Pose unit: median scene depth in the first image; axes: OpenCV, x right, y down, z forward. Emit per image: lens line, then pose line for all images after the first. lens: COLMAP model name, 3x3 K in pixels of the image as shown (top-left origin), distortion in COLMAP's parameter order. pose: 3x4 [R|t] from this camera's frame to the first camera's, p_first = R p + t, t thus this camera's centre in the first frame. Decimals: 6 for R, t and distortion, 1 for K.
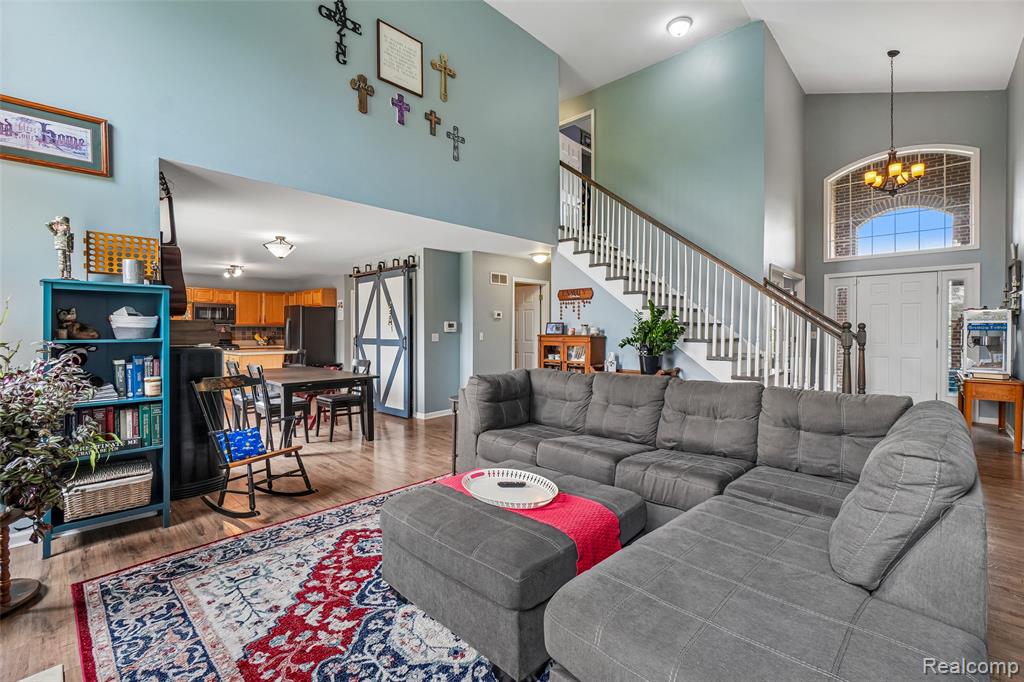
lens RADIAL K [[446.9, 0, 509.9], [0, 446.9, 338.6], [0, 0, 1]] dist [-0.000526, -0.000062]
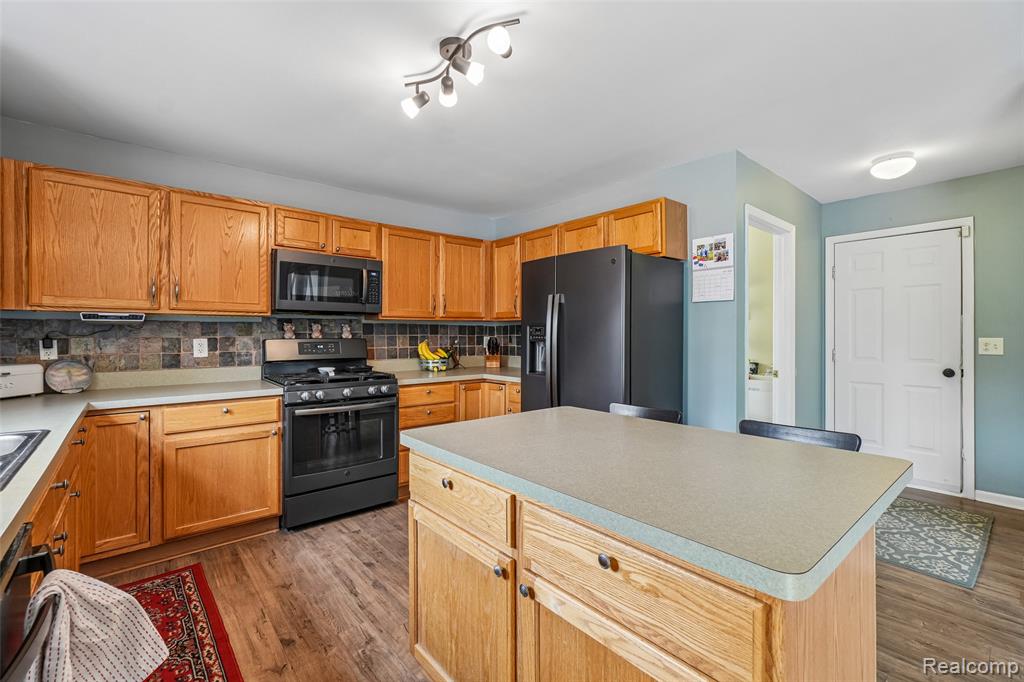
lens RADIAL K [[446.9, 0, 511.9], [0, 446.9, 334.7], [0, 0, 1]] dist [-0.000526, -0.000062]
pose [[0.995618, -0.004290, -0.093416, -0.468588], [0.002585, 0.999828, -0.018368, -0.010065], [0.093478, 0.018046, 0.995458, 0.641779]]
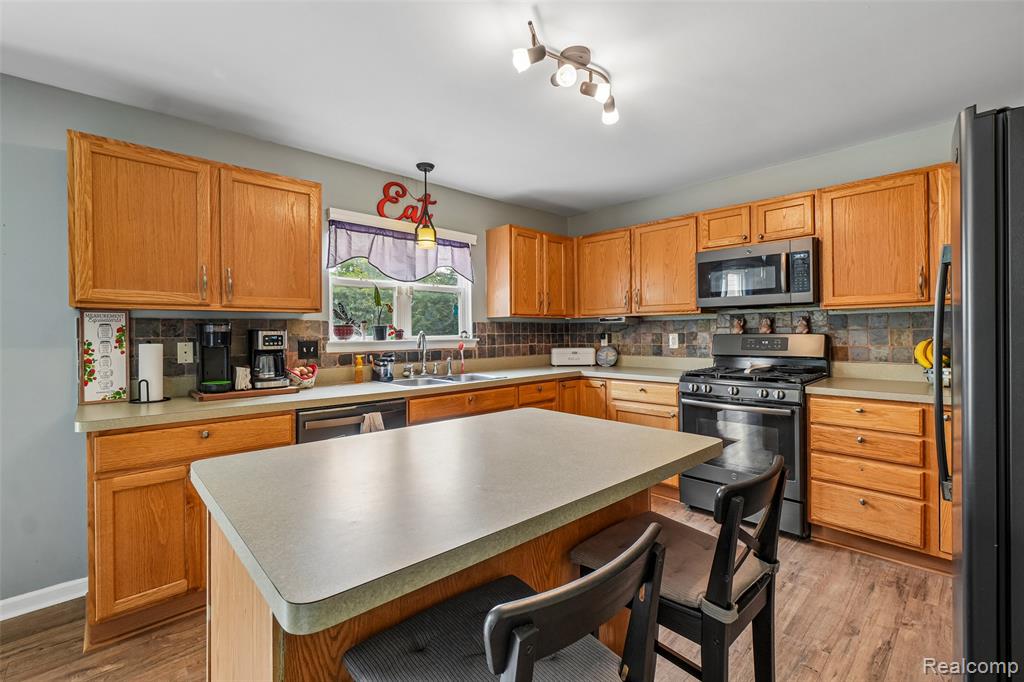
lens RADIAL K [[446.9, 0, 510.2], [0, 446.9, 337.1], [0, 0, 1]] dist [-0.000526, -0.000062]
pose [[-0.054043, 0.006877, -0.998515, -0.311689], [-0.009426, 0.999928, 0.007397, -0.012214], [0.998494, 0.009812, -0.053975, 0.808559]]
